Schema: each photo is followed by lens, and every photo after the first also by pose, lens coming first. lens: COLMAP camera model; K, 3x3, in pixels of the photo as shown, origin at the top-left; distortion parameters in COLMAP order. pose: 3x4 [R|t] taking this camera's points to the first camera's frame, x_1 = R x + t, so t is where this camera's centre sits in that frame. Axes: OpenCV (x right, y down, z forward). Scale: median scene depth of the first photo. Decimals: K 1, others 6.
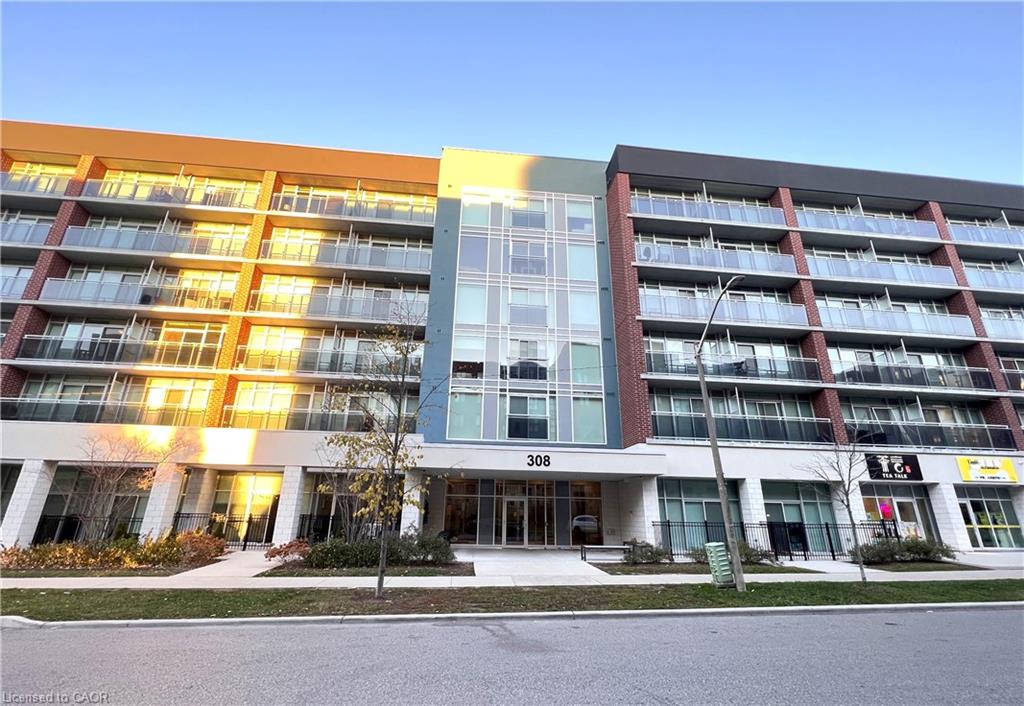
lens RADIAL K [[400.4, 0, 518.7], [0, 400.4, 387.6], [0, 0, 1]] dist [0.003265, 0.000166]
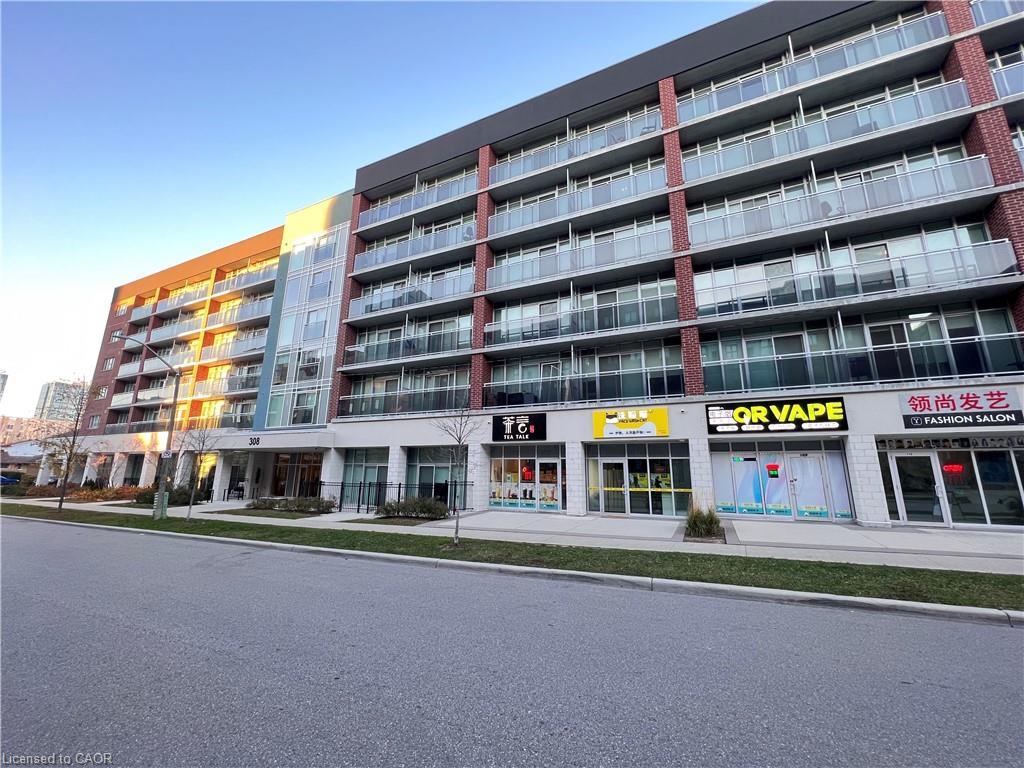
lens RADIAL K [[410.7, 0, 512.4], [0, 410.7, 382.6], [0, 0, 1]] dist [0.013084, 0.000269]
pose [[0.850907, -0.118842, -0.511696, 1.402283], [0.152479, 0.988013, 0.024092, 0.062796], [0.502699, -0.098523, 0.858829, 0.149487]]
